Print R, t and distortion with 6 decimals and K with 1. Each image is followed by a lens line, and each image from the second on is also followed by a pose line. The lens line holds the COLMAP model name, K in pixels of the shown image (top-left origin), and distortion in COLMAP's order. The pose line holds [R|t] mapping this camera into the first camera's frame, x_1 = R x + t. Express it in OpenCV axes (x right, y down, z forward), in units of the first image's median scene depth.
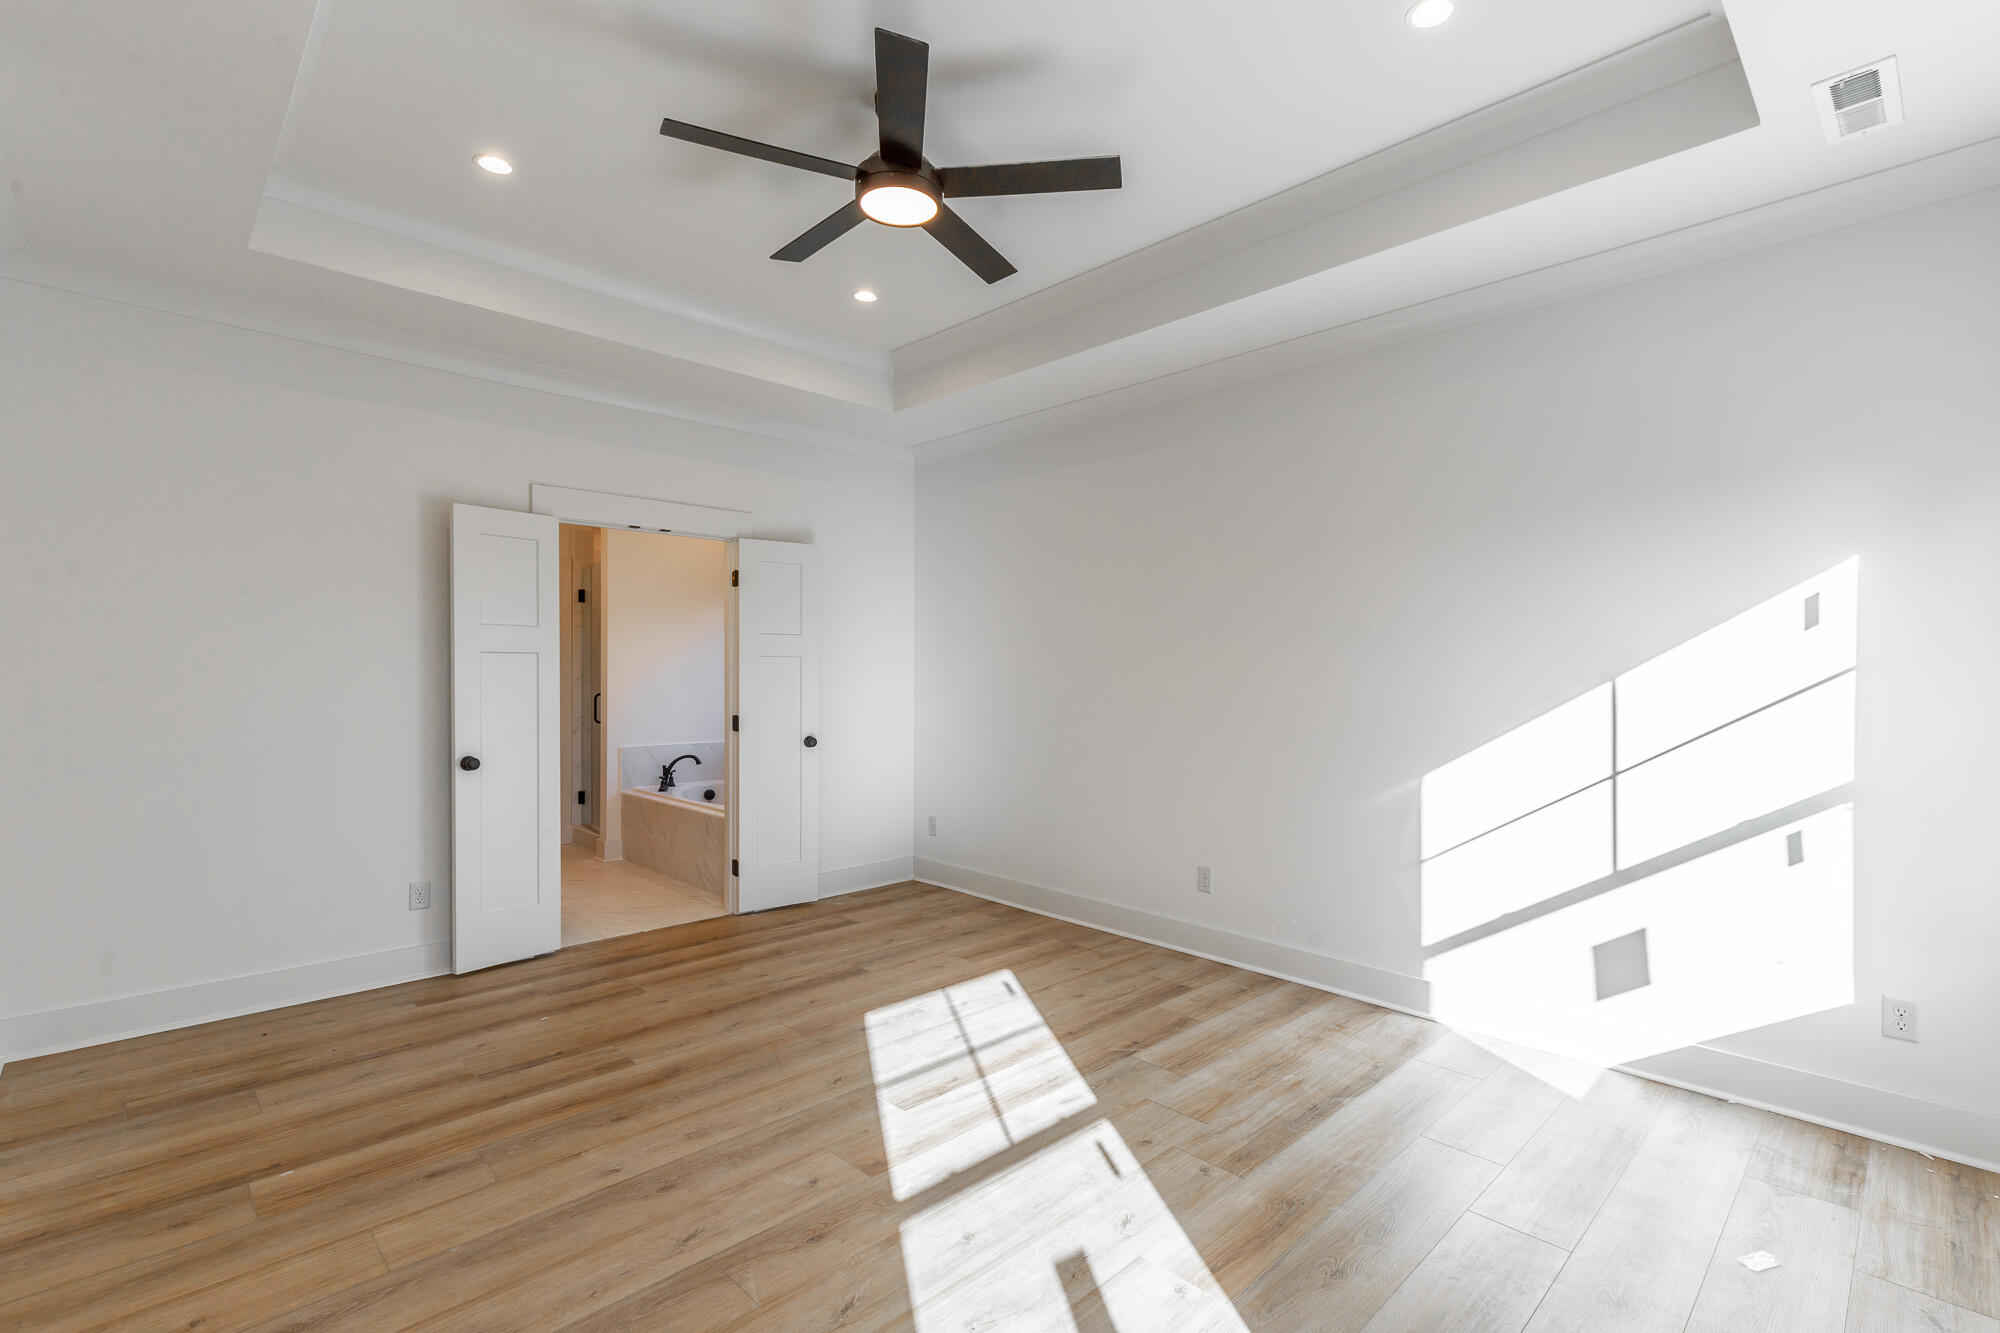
lens RADIAL K [[904.6, 0, 1018.8], [0, 904.6, 659.4], [0, 0, 1]] dist [0.005794, -0.000078]
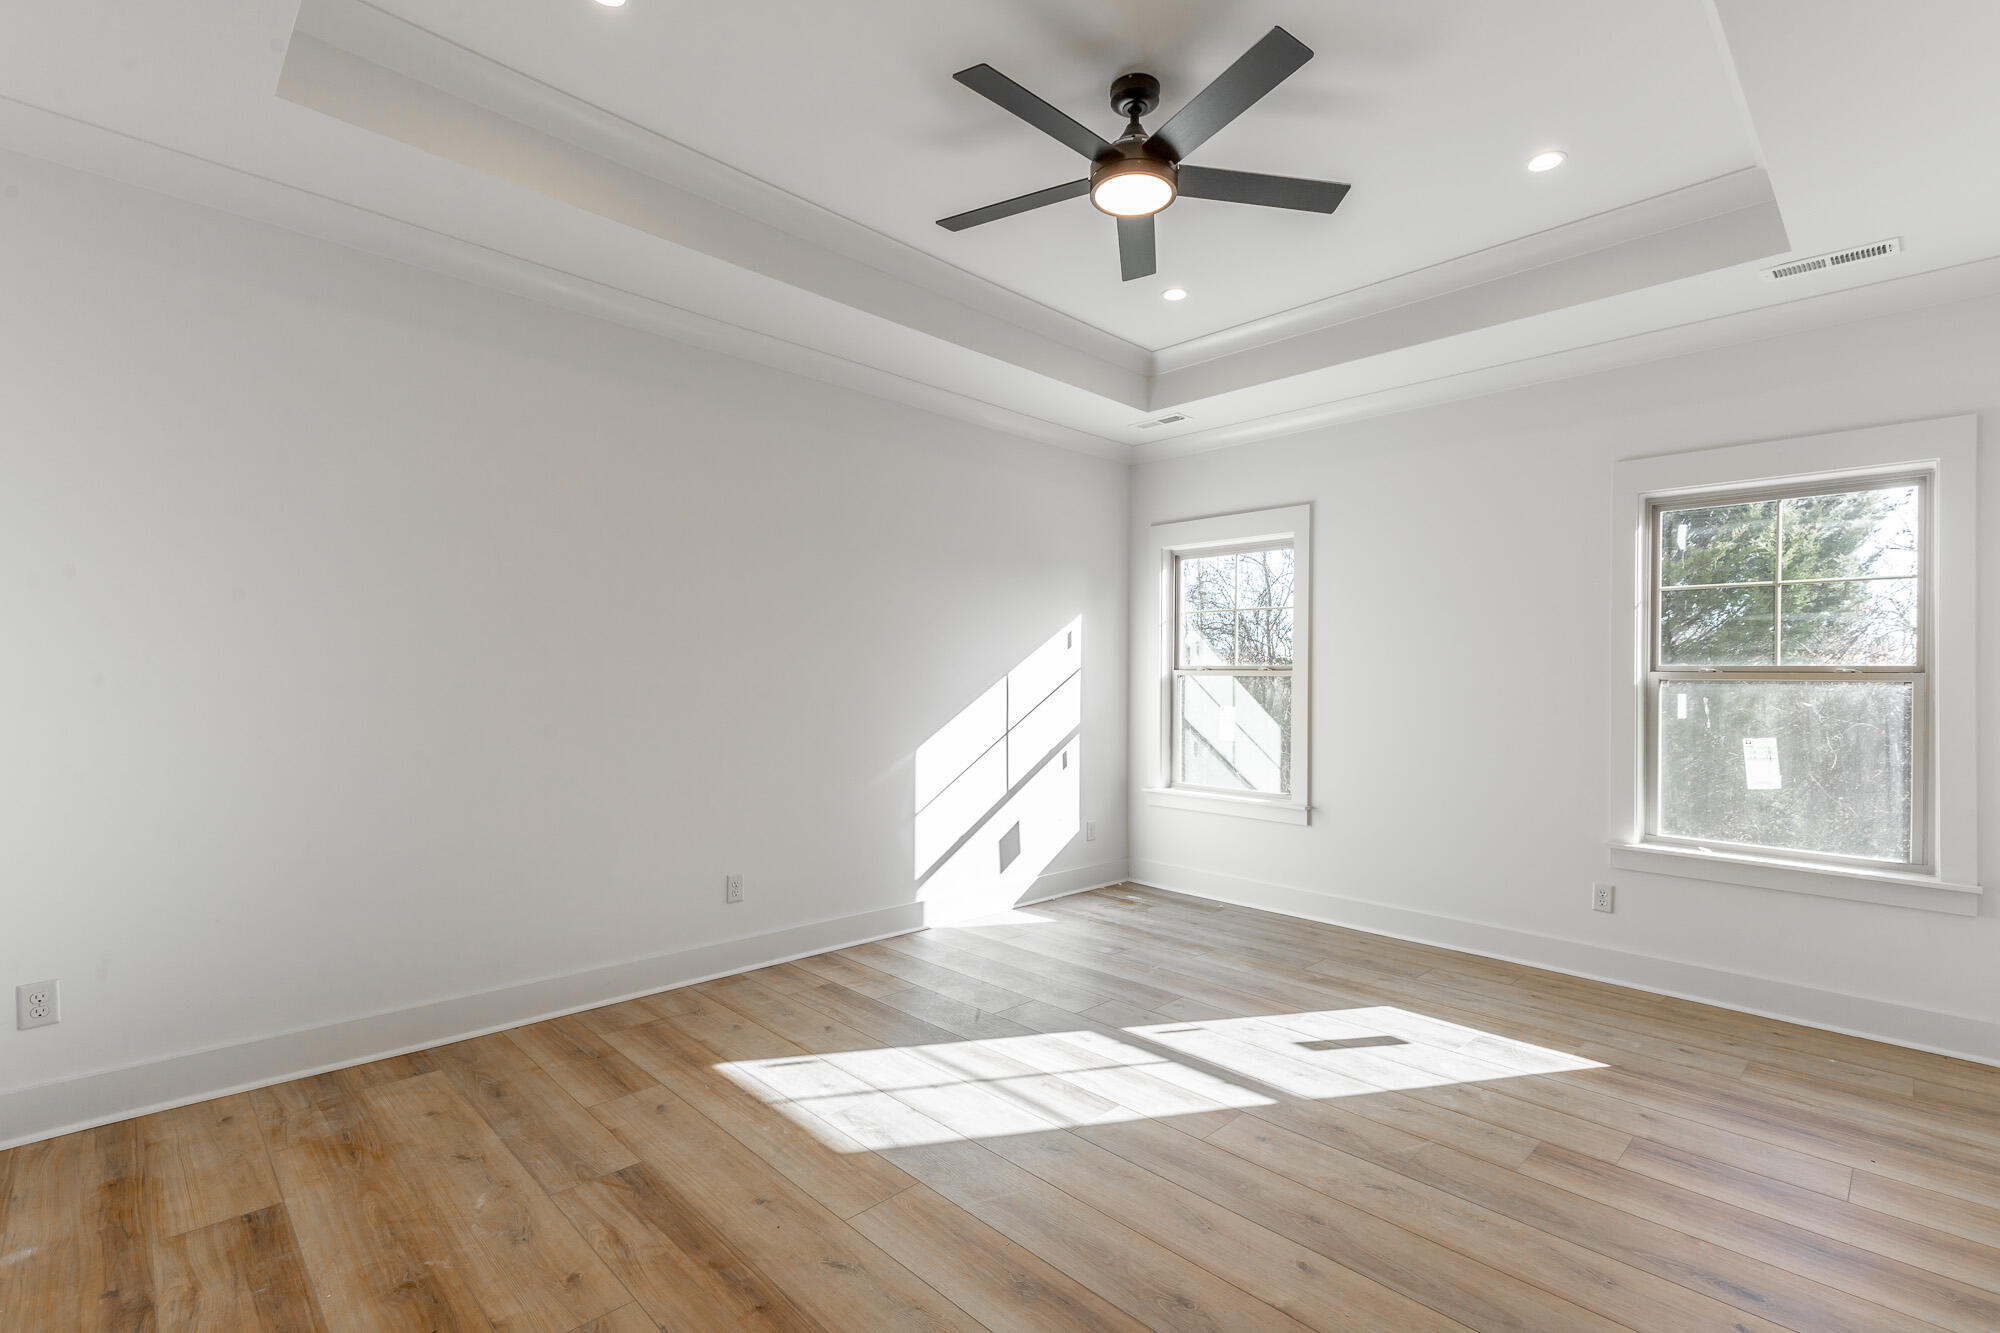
lens RADIAL K [[904.3, 0, 1024.6], [0, 904.3, 667.6], [0, 0, 1]] dist [0.006713, -0.000794]
pose [[-0.003456, 0.009656, 0.999947, -0.948096], [-0.025938, 0.999616, -0.009743, 0.024927], [-0.999658, -0.025971, -0.003204, 0.943860]]
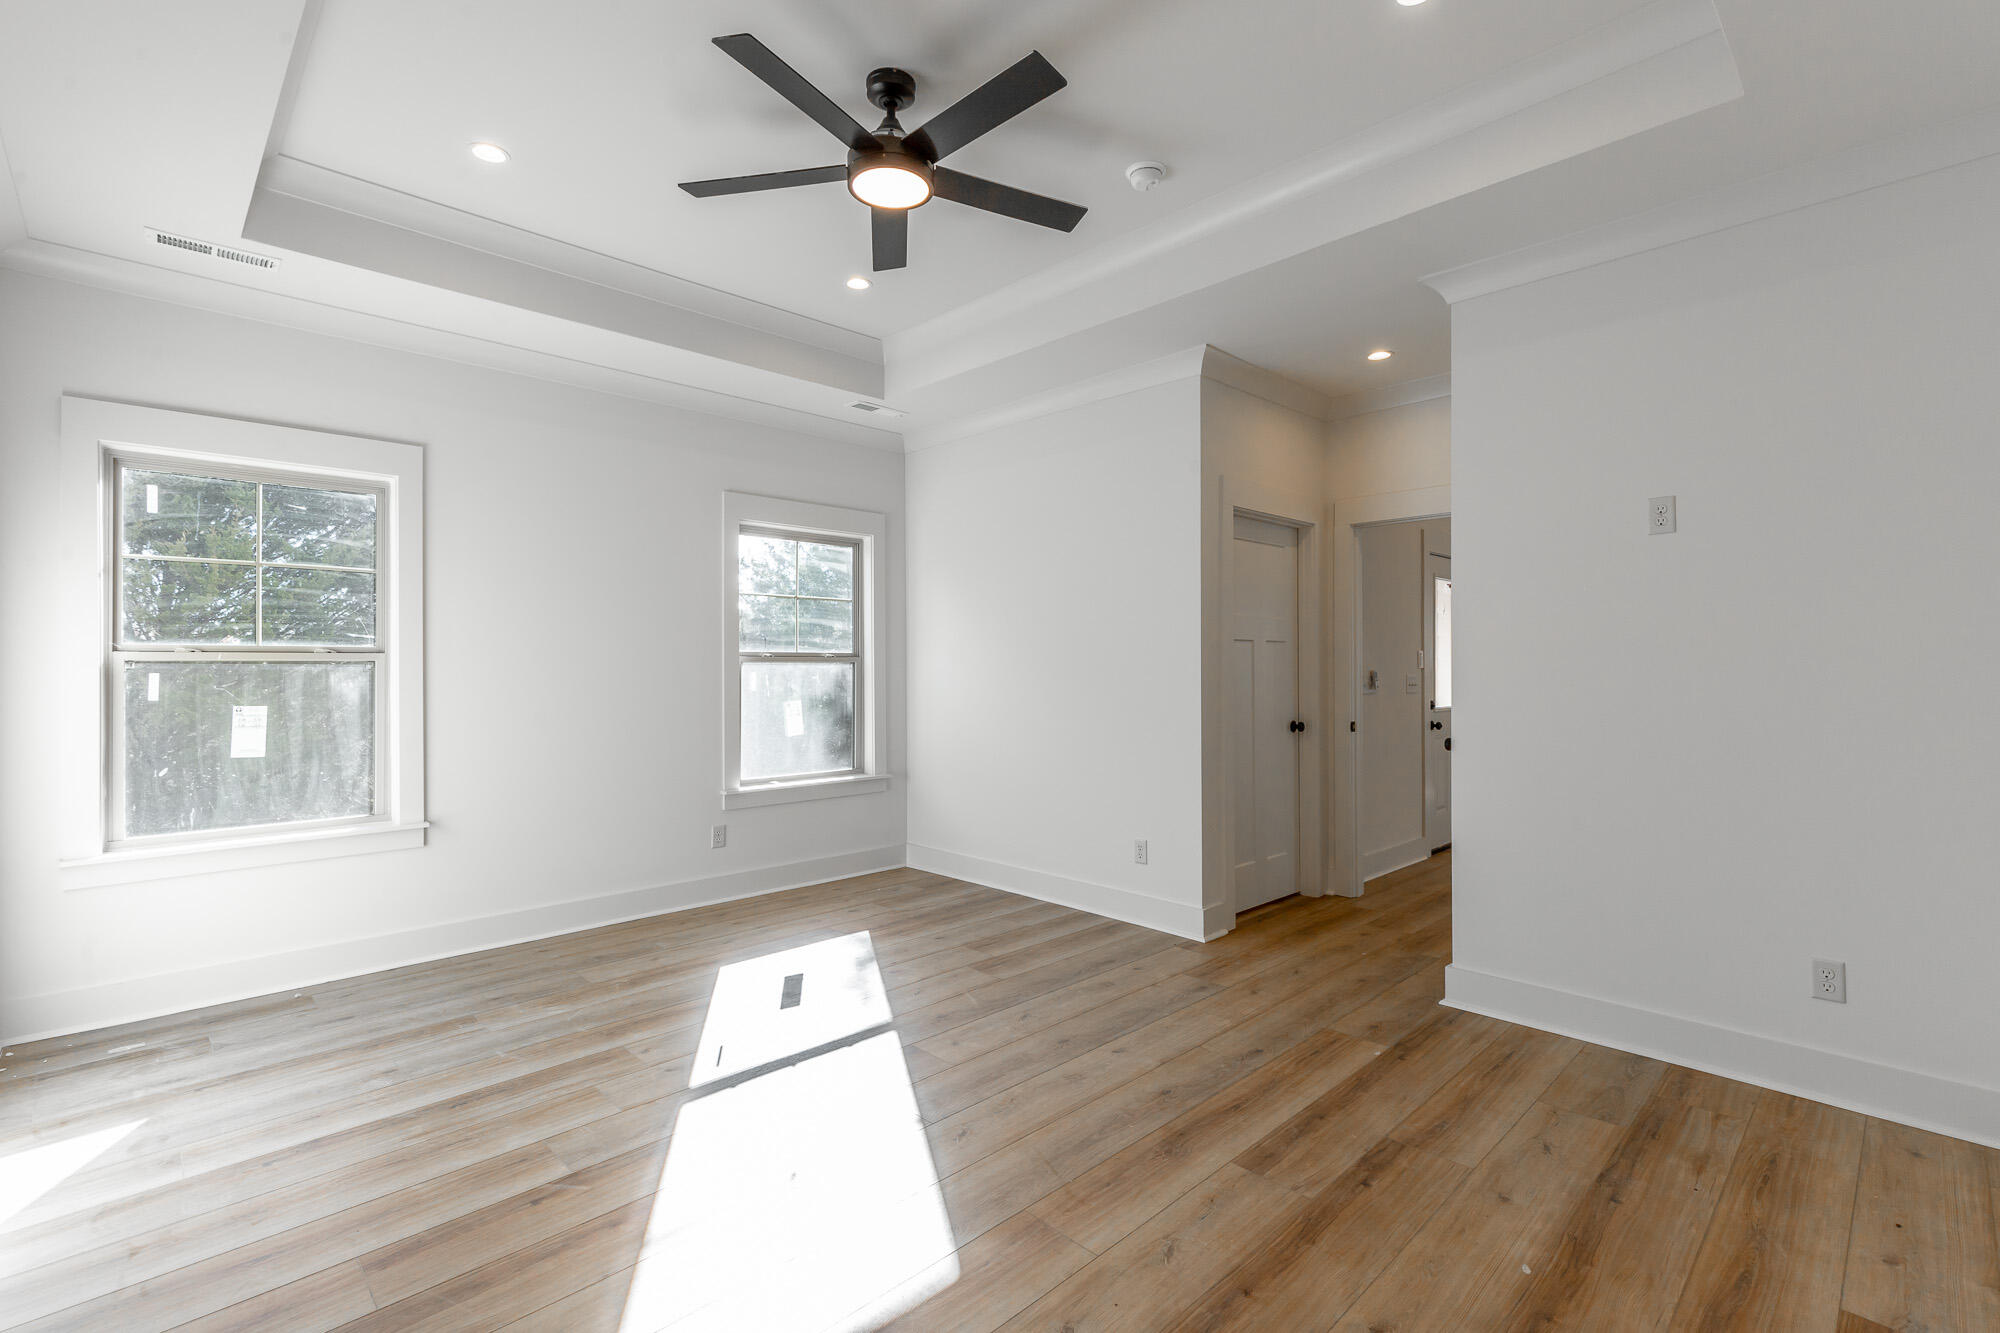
lens RADIAL K [[904.6, 0, 1009.4], [0, 904.6, 648.8], [0, 0, 1]] dist [-0.000225, -0.000305]
pose [[-0.999990, 0.000093, 0.004579, -0.225354], [-0.000058, 0.999460, -0.032849, 0.036267], [-0.004580, -0.032849, -0.999450, 1.685359]]
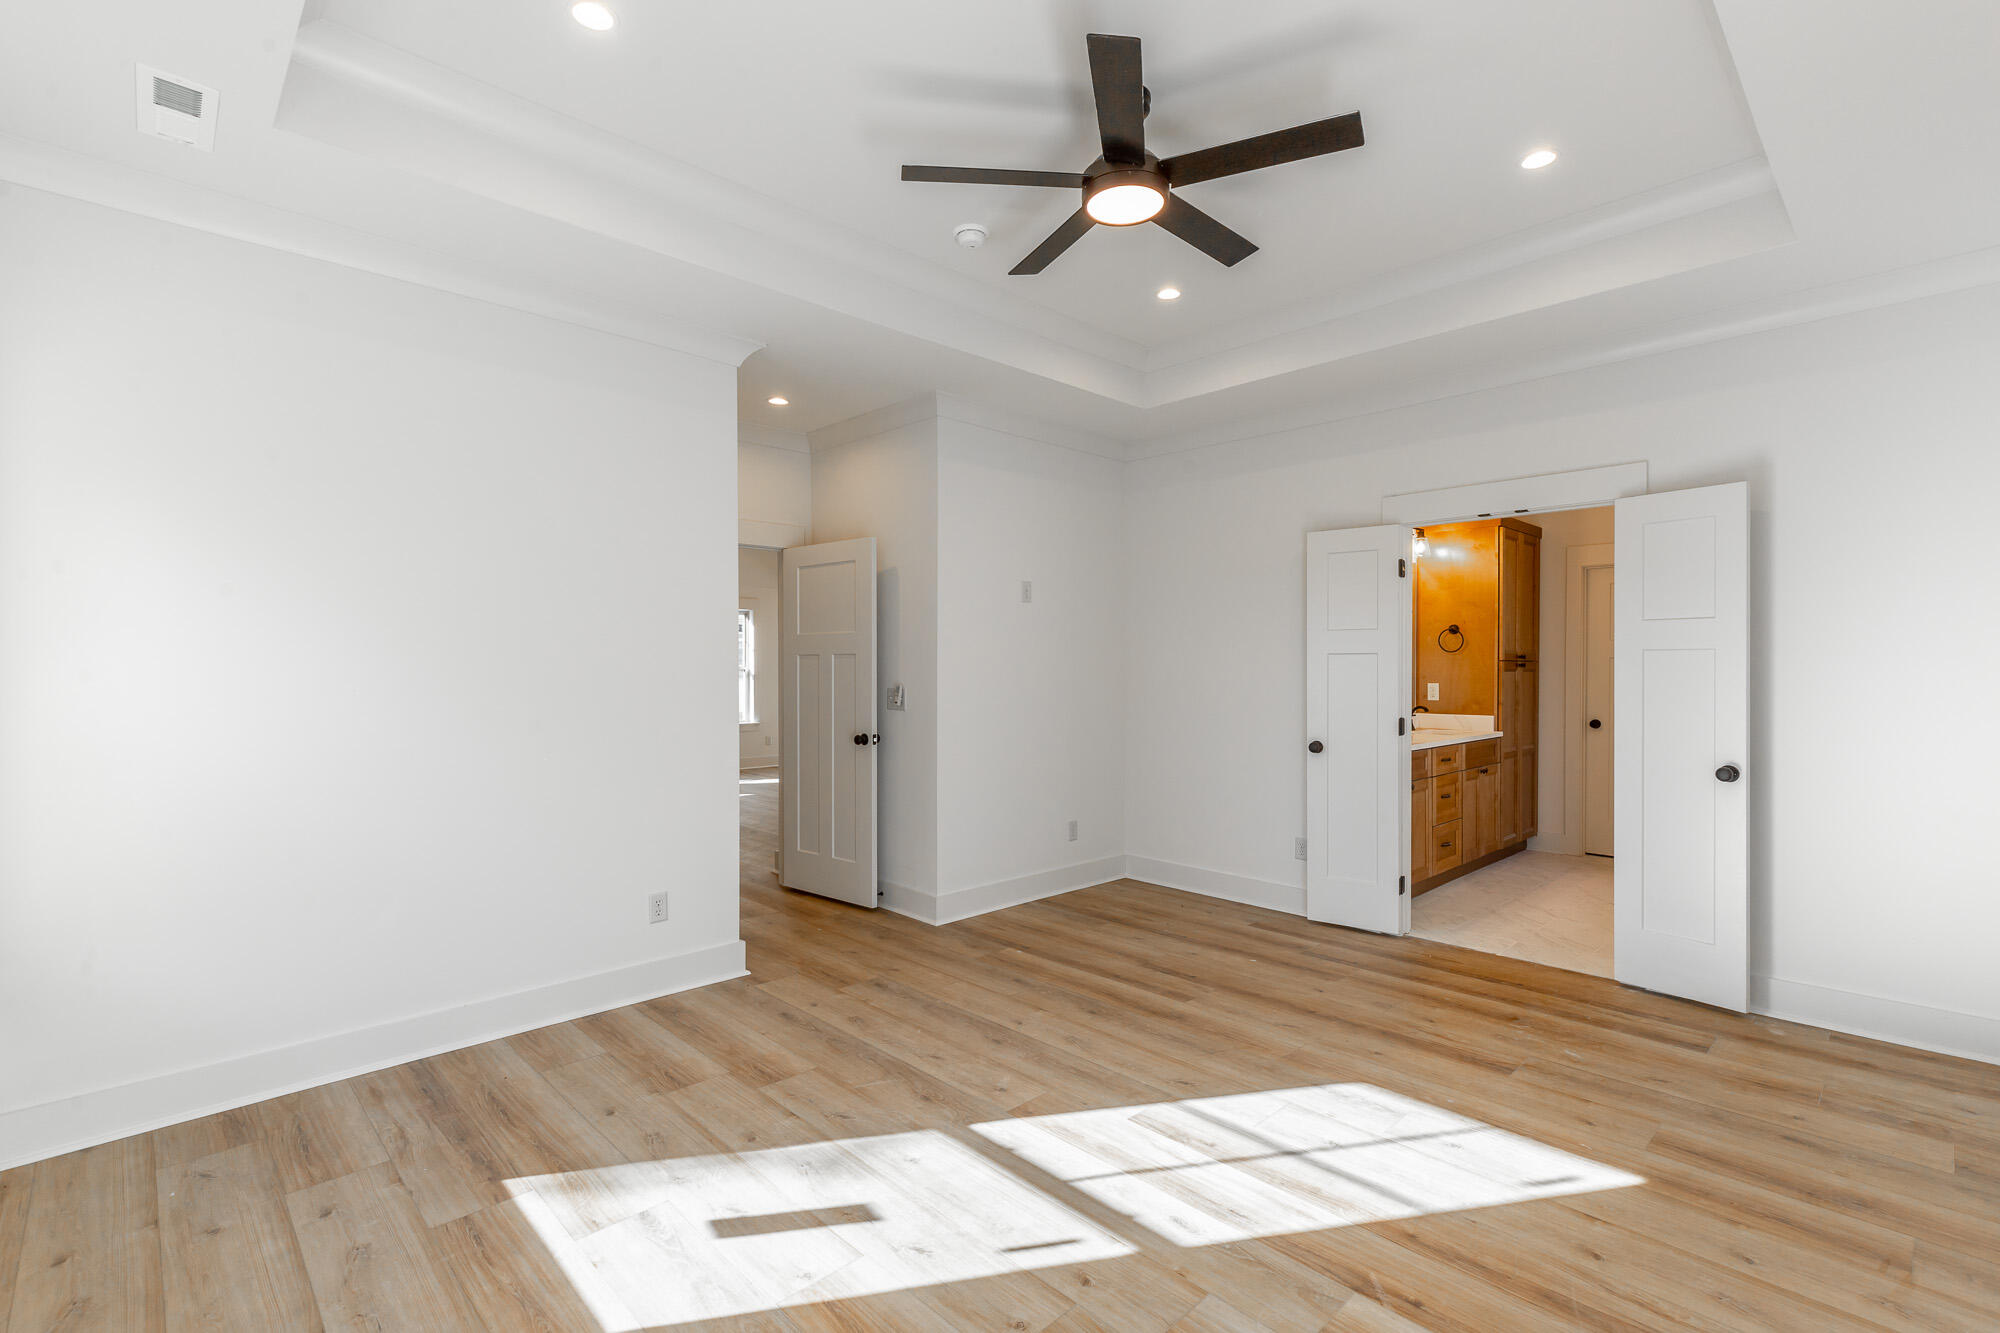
lens RADIAL K [[904.6, 0, 1018.8], [0, 904.6, 659.4], [0, 0, 1]] dist [0.005794, -0.000078]
pose [[-0.000093, -0.008234, -0.999966, 0.726884], [0.013799, 0.999871, -0.008235, 0.003944], [0.999905, -0.013799, 0.000021, 0.748187]]
